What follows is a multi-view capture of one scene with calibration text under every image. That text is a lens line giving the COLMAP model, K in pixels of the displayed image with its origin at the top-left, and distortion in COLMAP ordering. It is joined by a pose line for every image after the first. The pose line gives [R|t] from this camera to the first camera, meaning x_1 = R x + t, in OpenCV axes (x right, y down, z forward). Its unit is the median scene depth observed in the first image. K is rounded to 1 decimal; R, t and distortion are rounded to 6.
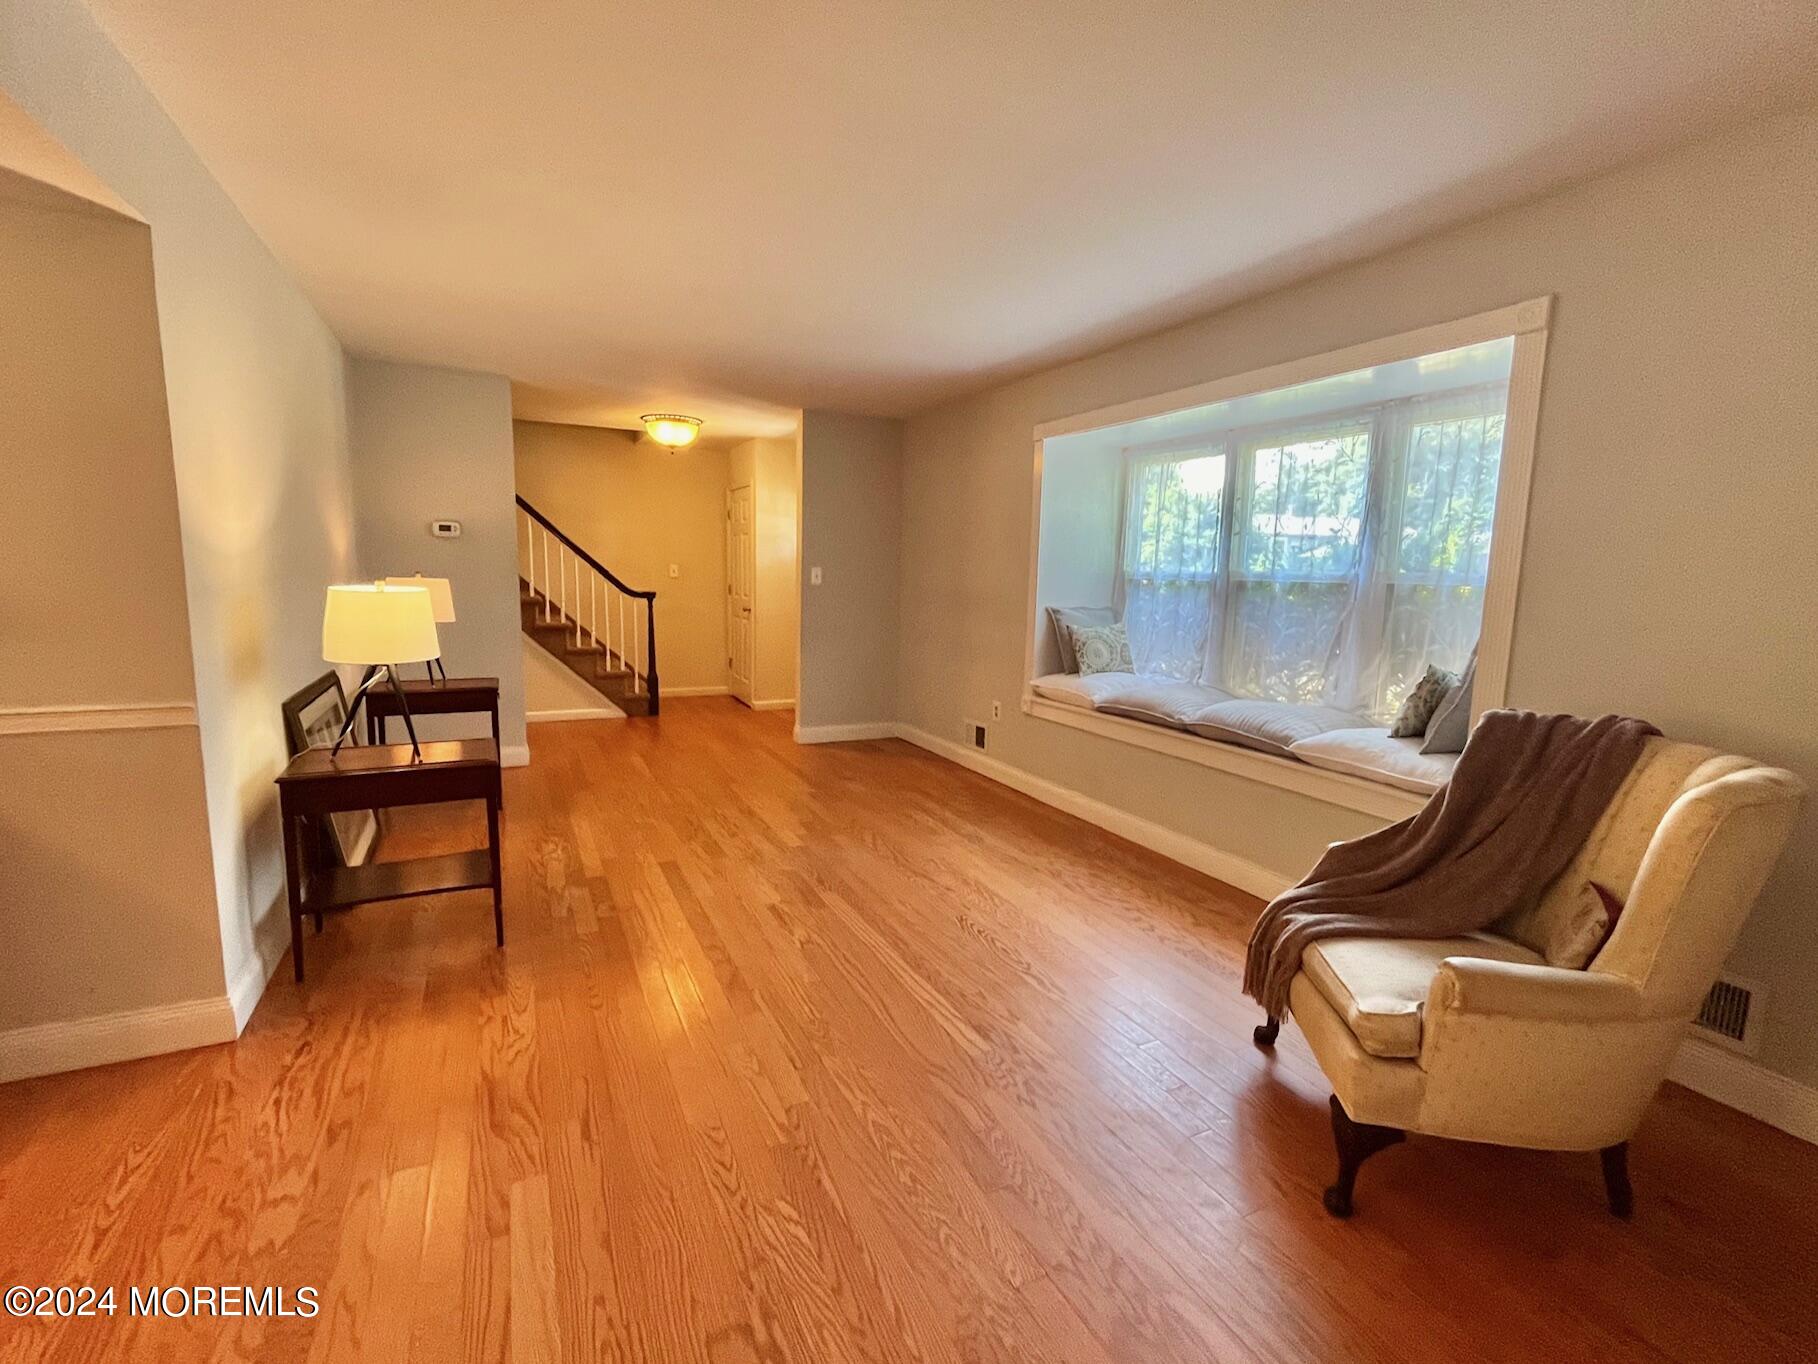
lens RADIAL K [[799.7, 0, 912.6], [0, 799.7, 682.6], [0, 0, 1]] dist [-0.009257, -0.000789]
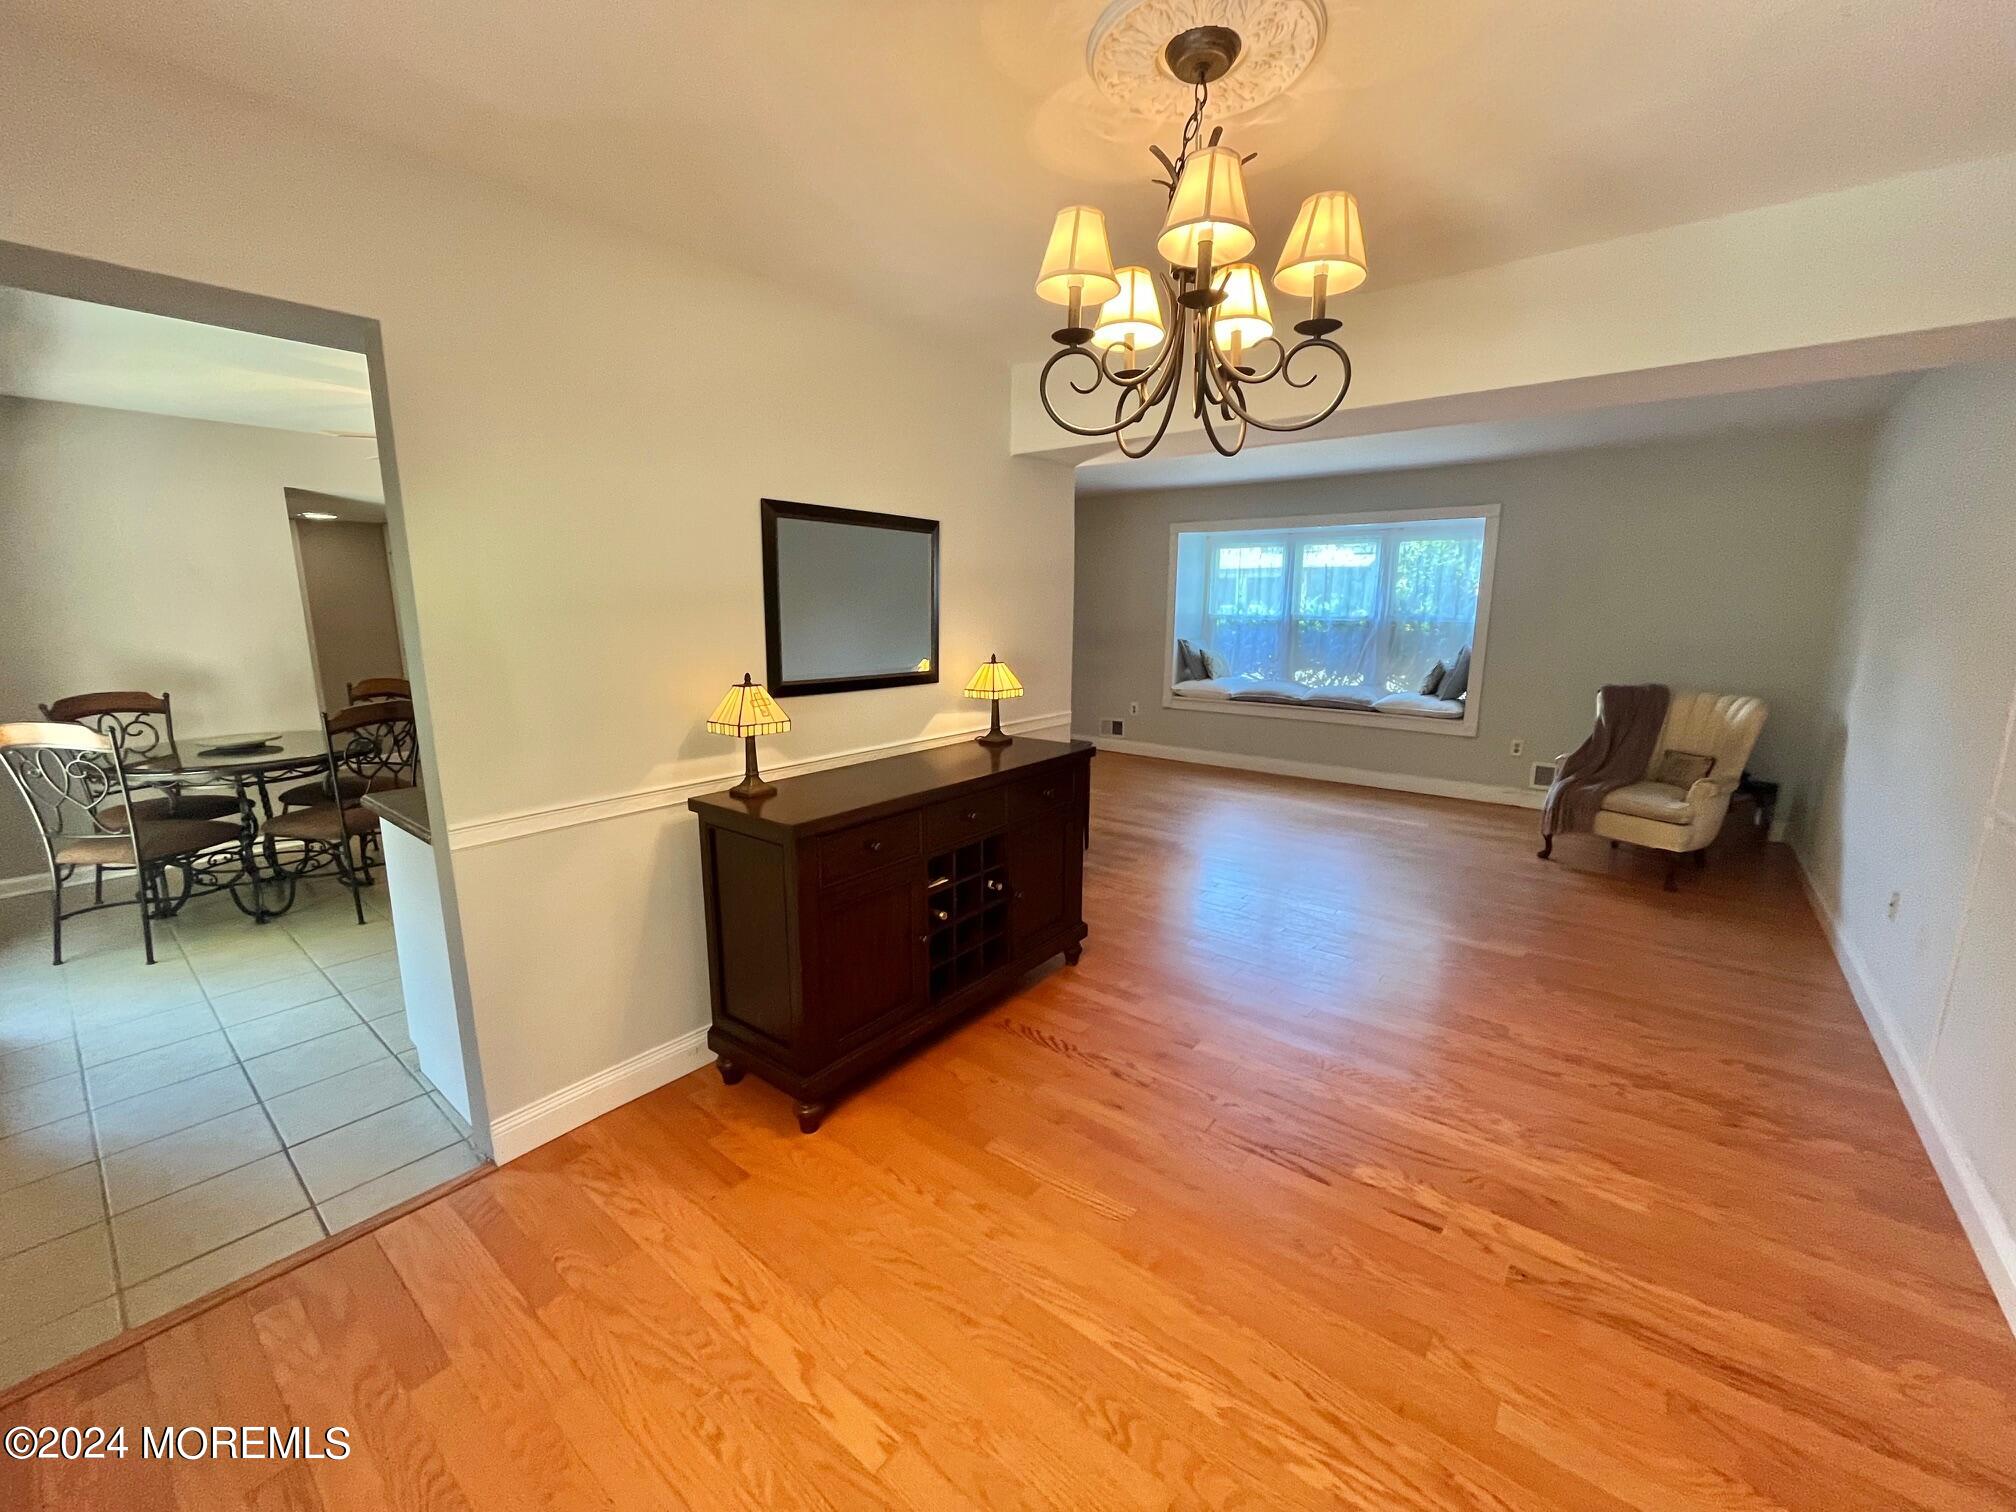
lens RADIAL K [[803.0, 0, 1013.5], [0, 803.0, 740.4], [0, 0, 1]] dist [-0.008114, 0.000978]
pose [[0.908393, -0.093022, 0.407638, -0.891494], [0.075640, 0.995412, 0.058591, -0.013784], [-0.411219, -0.022390, 0.911262, -0.356943]]
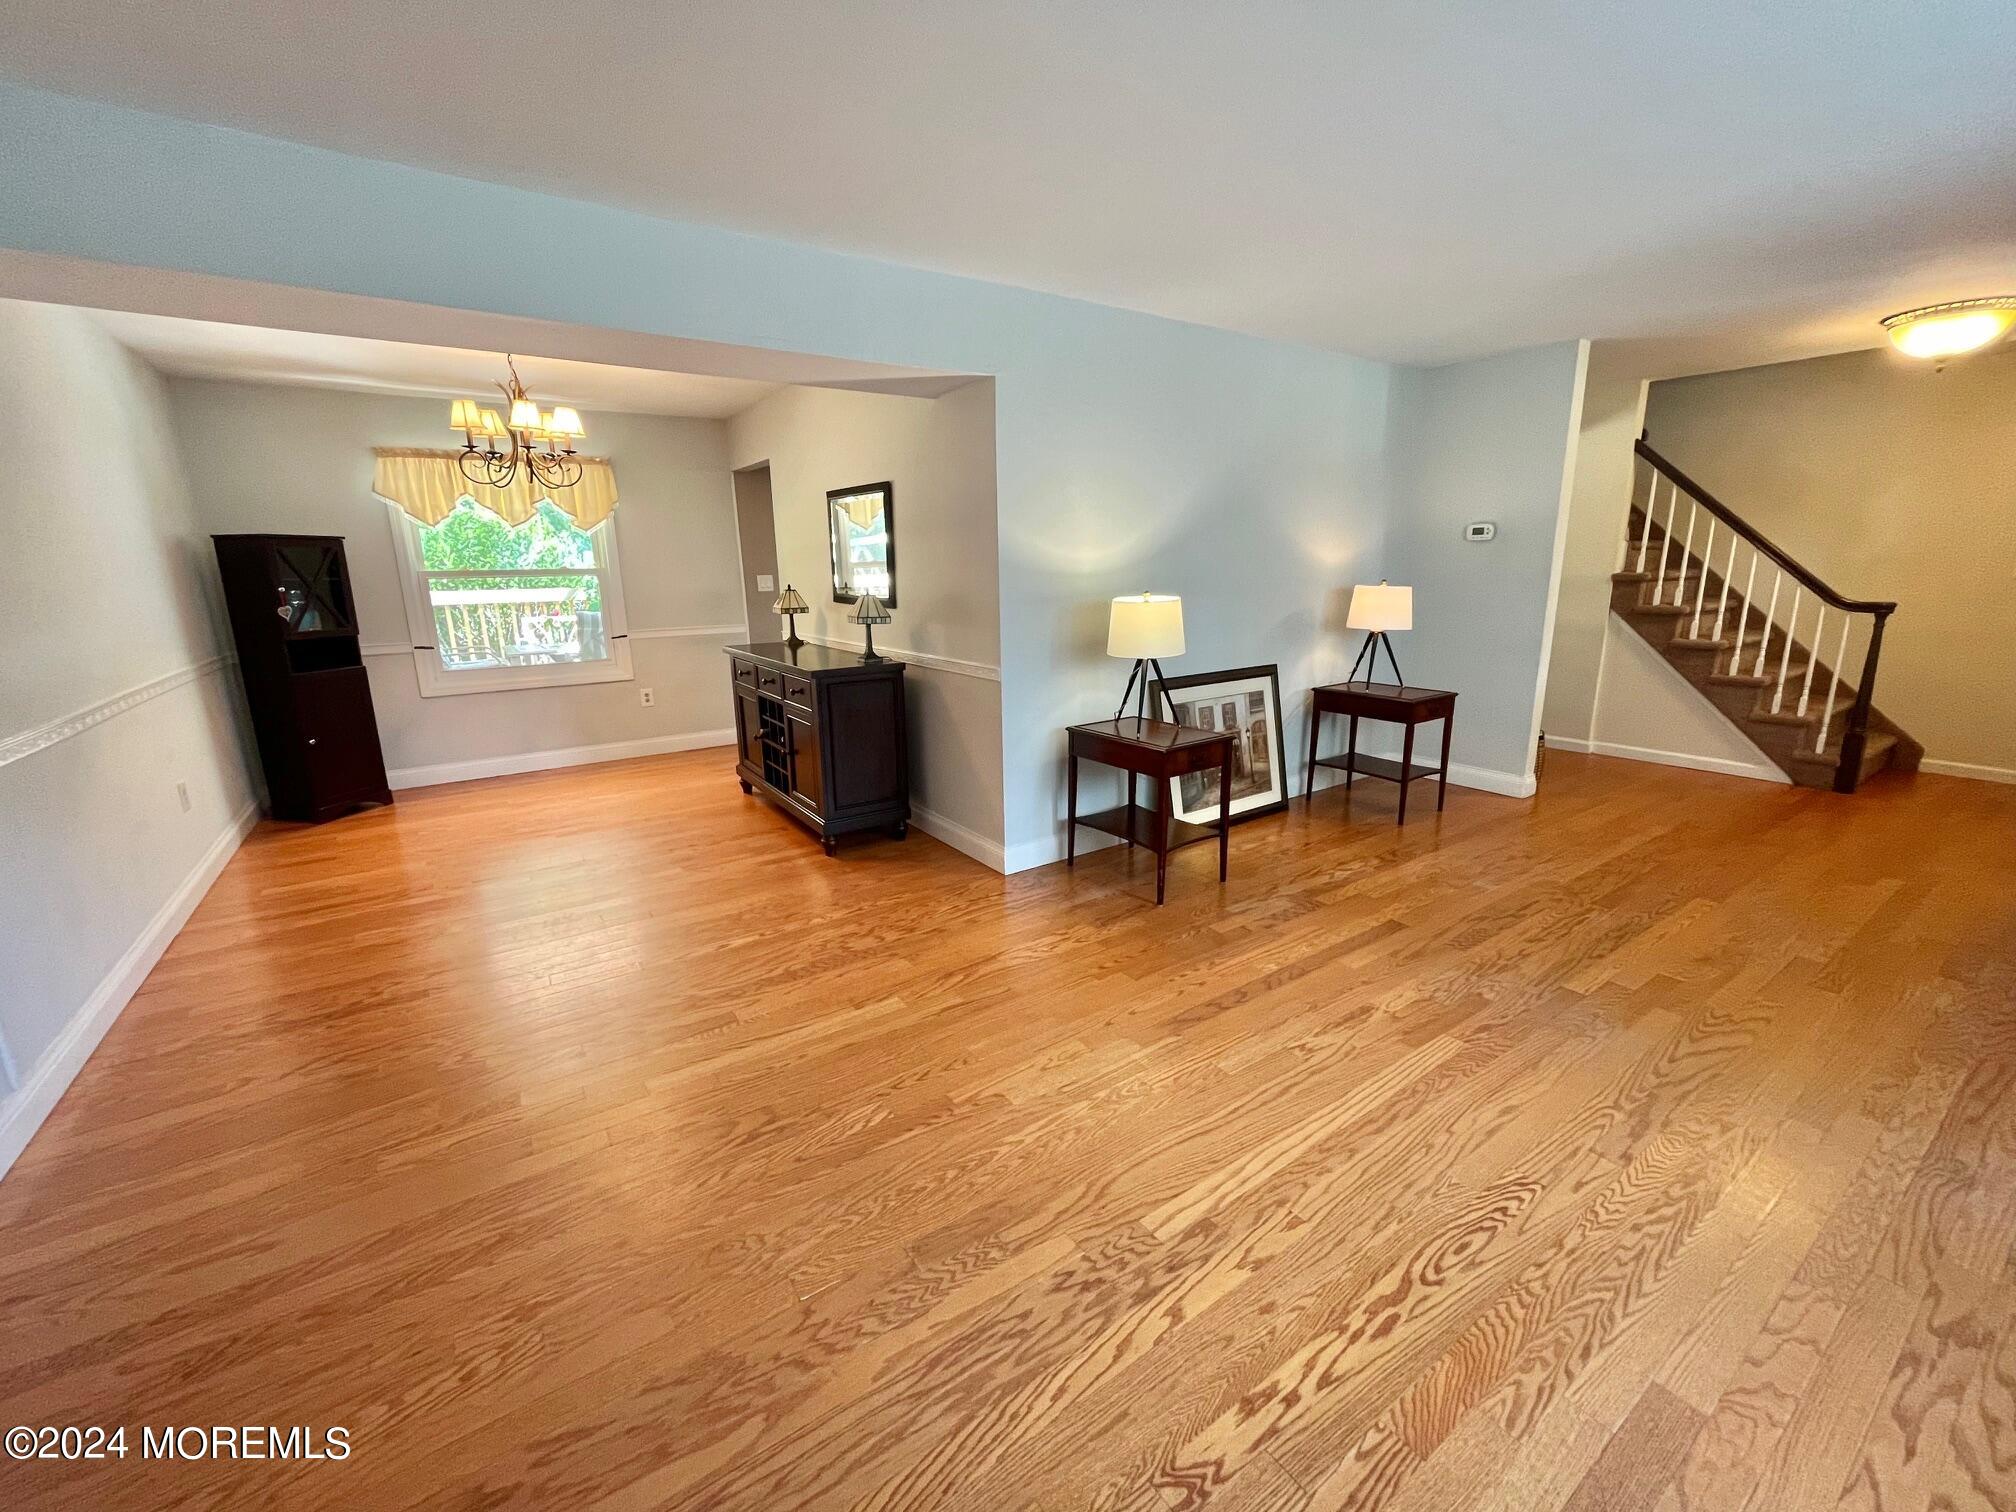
lens RADIAL K [[803.0, 0, 1000.0], [0, 803.0, 760.8], [0, 0, 1]] dist [-0.008114, 0.000978]
pose [[0.142712, 0.212360, -0.966714, 0.354565], [-0.117753, 0.973418, 0.196449, -0.053810], [0.982735, 0.085798, 0.163925, 0.346391]]
